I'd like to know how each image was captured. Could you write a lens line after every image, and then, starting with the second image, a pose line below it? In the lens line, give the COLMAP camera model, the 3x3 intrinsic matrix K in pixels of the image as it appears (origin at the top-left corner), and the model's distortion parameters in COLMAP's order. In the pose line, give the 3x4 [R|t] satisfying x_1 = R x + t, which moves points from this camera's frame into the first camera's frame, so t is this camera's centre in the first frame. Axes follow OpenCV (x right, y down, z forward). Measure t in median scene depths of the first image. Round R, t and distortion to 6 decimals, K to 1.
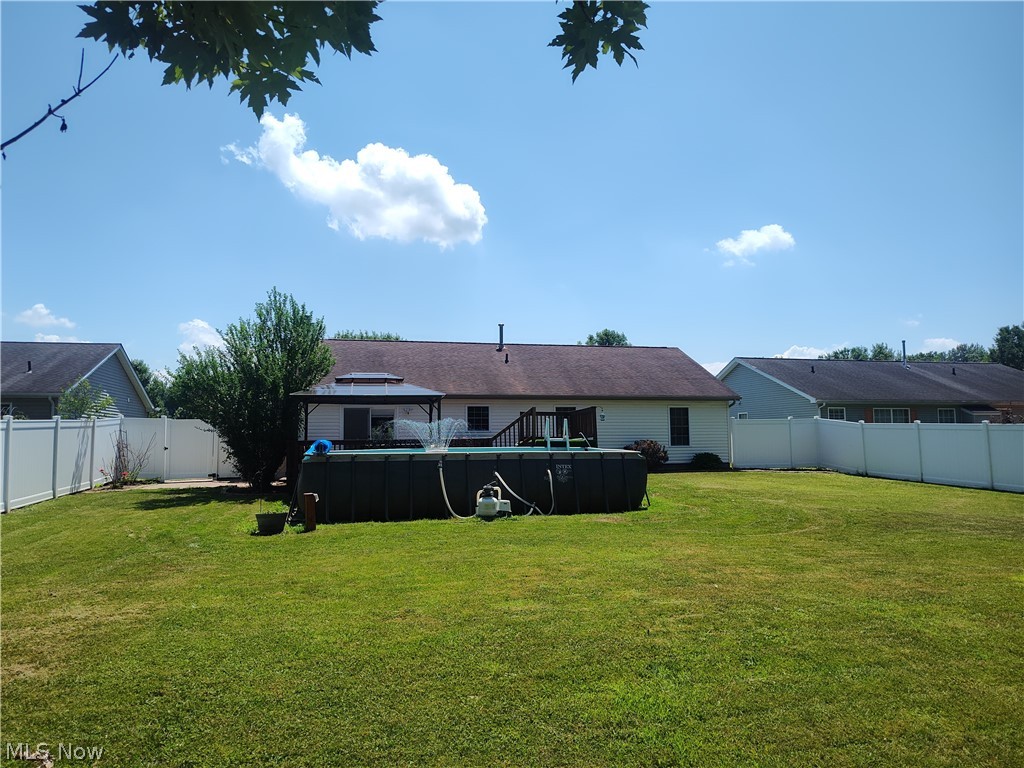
lens RADIAL K [[694.2, 0, 512.0], [0, 694.2, 384.0], [0, 0, 1]] dist [0.060089, -0.087581]
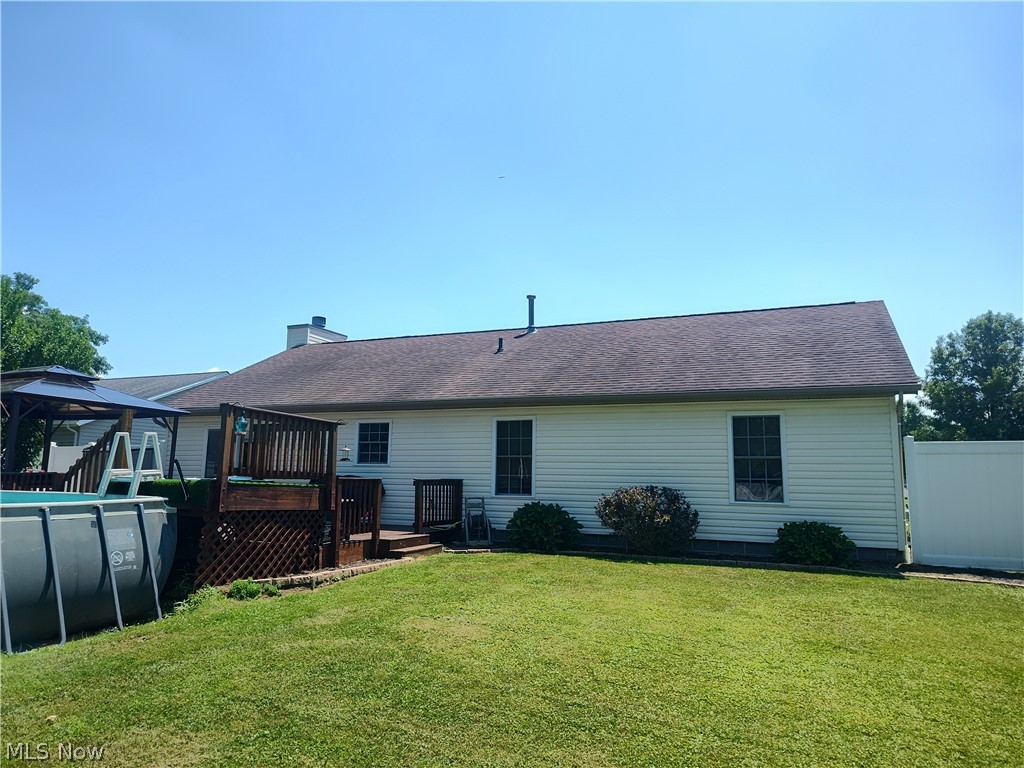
lens RADIAL K [[694.2, 0, 512.0], [0, 694.2, 384.0], [0, 0, 1]] dist [0.060089, -0.087581]
pose [[0.810430, -0.060920, -0.582660, 0.444054], [0.026515, 0.997374, -0.067401, 0.047051], [0.585236, 0.039174, 0.809917, 0.641669]]
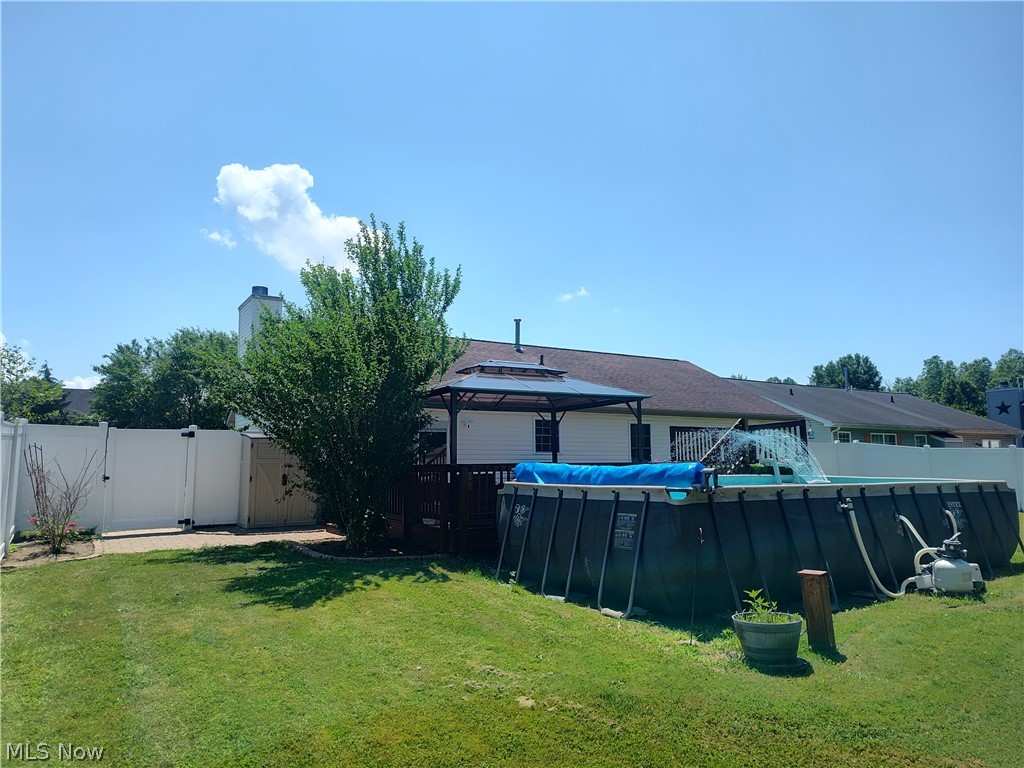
lens RADIAL K [[683.4, 0, 507.0], [0, 683.4, 387.2], [0, 0, 1]] dist [0.065773, -0.082235]
pose [[0.954128, 0.035516, 0.297284, -0.343775], [-0.024726, 0.998894, -0.039980, 0.030836], [-0.298376, 0.030796, 0.953952, 0.340780]]
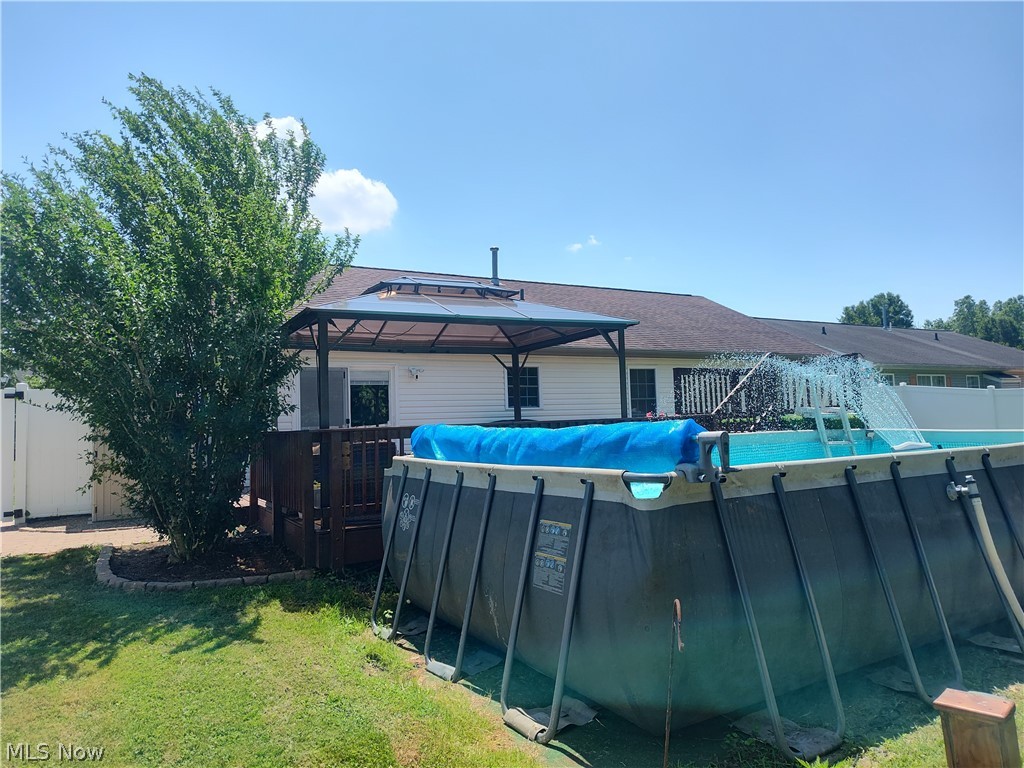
lens RADIAL K [[694.2, 0, 512.0], [0, 694.2, 384.0], [0, 0, 1]] dist [0.060089, -0.087581]
pose [[0.959967, -0.008688, 0.279977, -0.247916], [0.003297, 0.999800, 0.019723, 0.039219], [-0.280093, -0.018010, 0.959804, 0.476404]]
